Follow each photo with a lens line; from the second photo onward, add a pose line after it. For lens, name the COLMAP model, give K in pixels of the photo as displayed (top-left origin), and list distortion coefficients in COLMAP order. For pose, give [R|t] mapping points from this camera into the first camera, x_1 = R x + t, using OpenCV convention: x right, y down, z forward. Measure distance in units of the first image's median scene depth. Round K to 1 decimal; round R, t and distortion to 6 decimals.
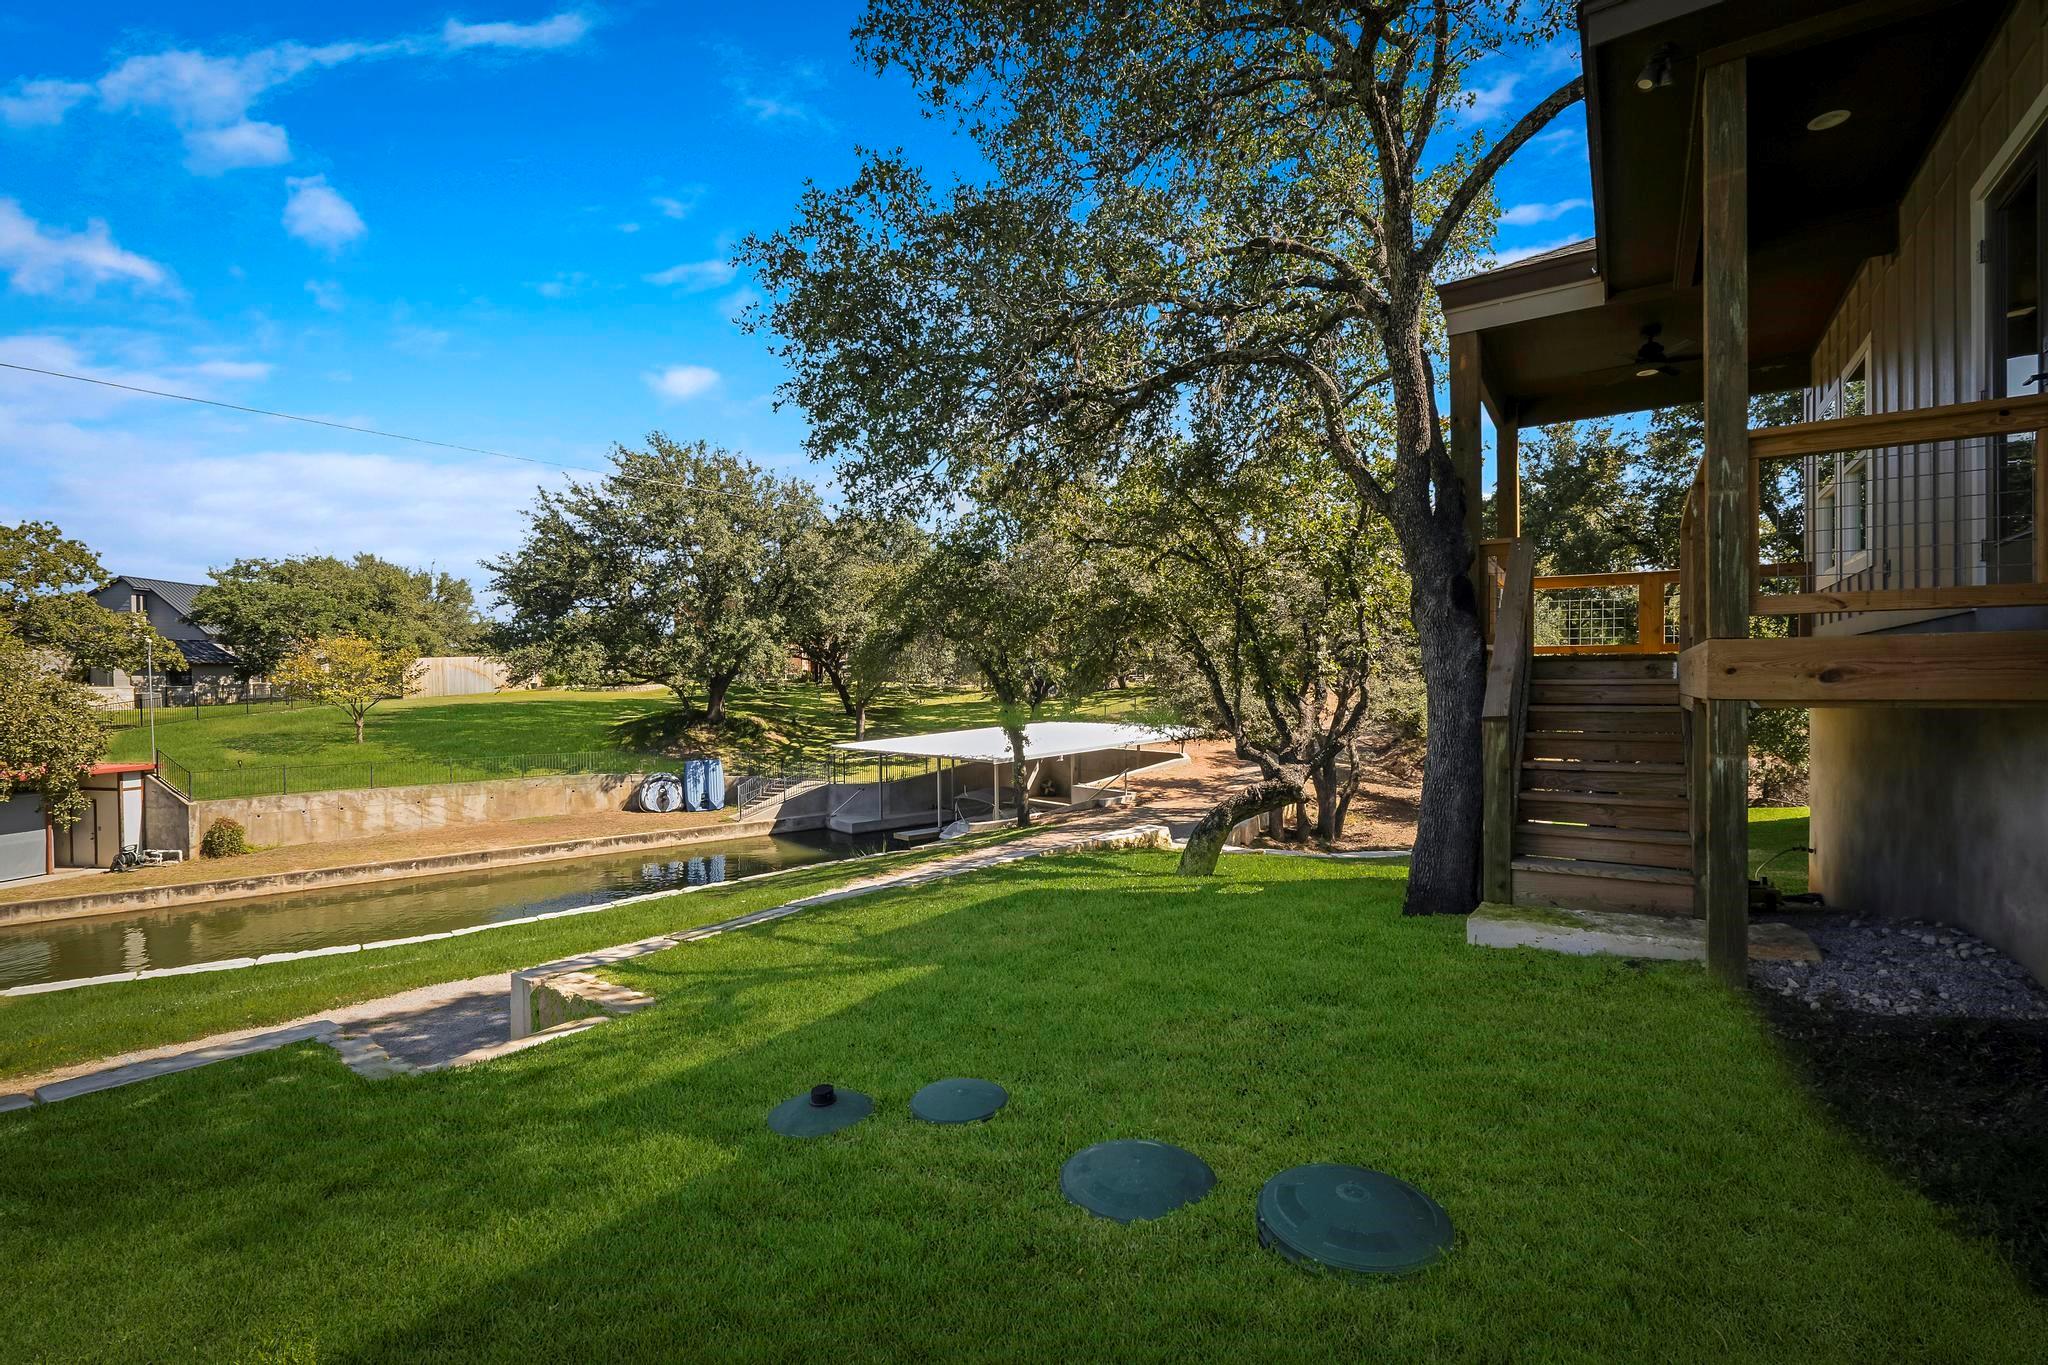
lens RADIAL K [[895.1, 0, 1019.9], [0, 895.1, 689.3], [0, 0, 1]] dist [0.000499, 0.000058]
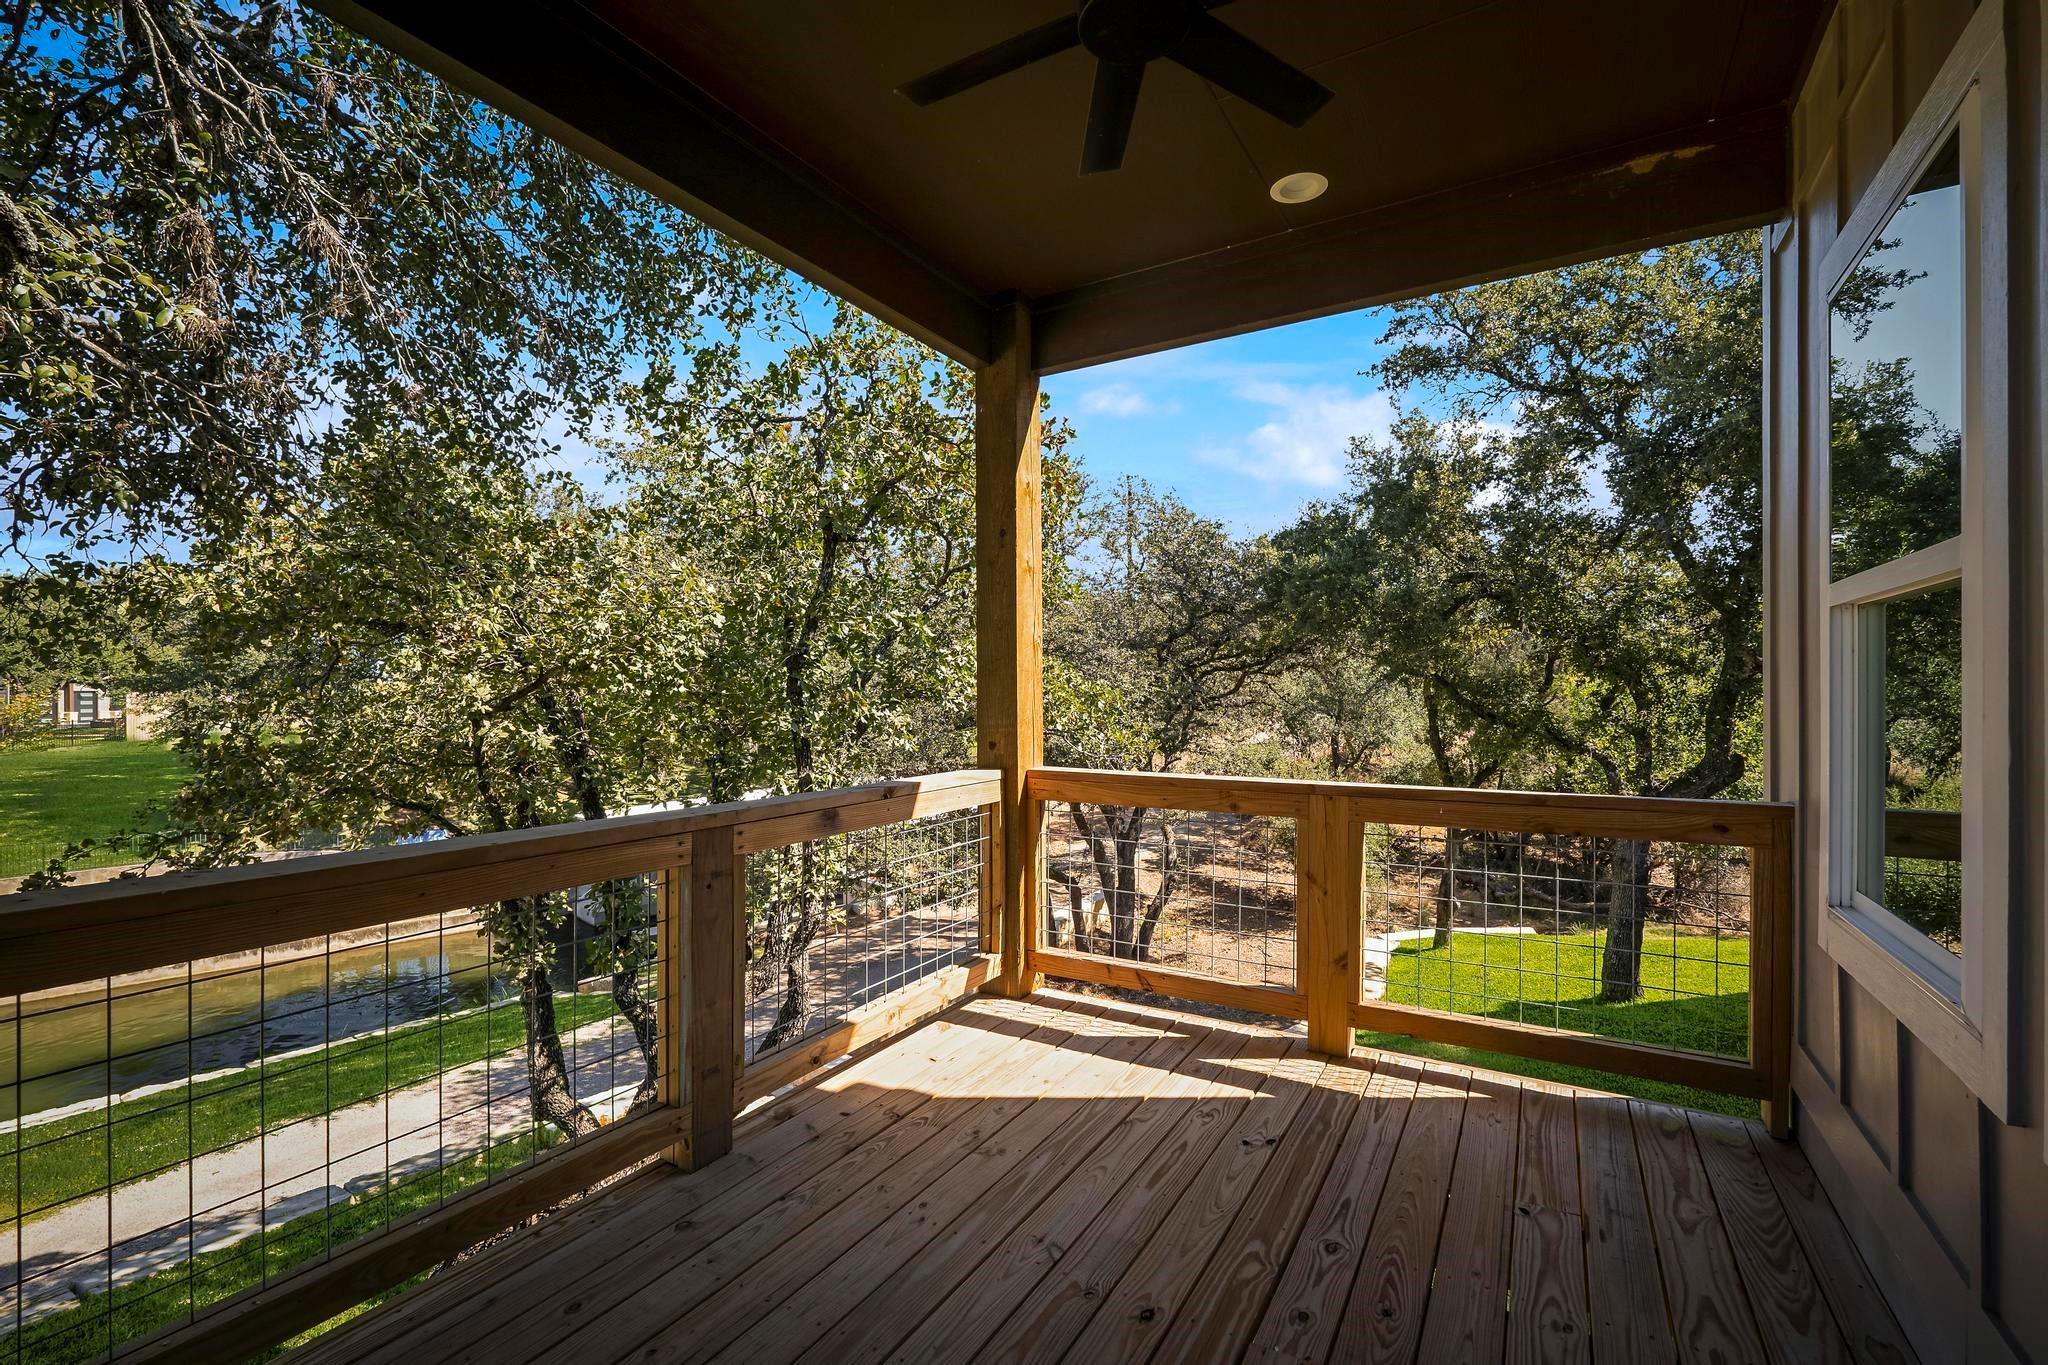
lens RADIAL K [[895.1, 0, 1029.6], [0, 895.1, 690.0], [0, 0, 1]] dist [0.000499, 0.000058]
pose [[0.997966, 0.008184, 0.063219, 0.275853], [-0.007725, 0.999942, -0.007507, -0.079218], [-0.063276, 0.007003, 0.997971, 0.322052]]
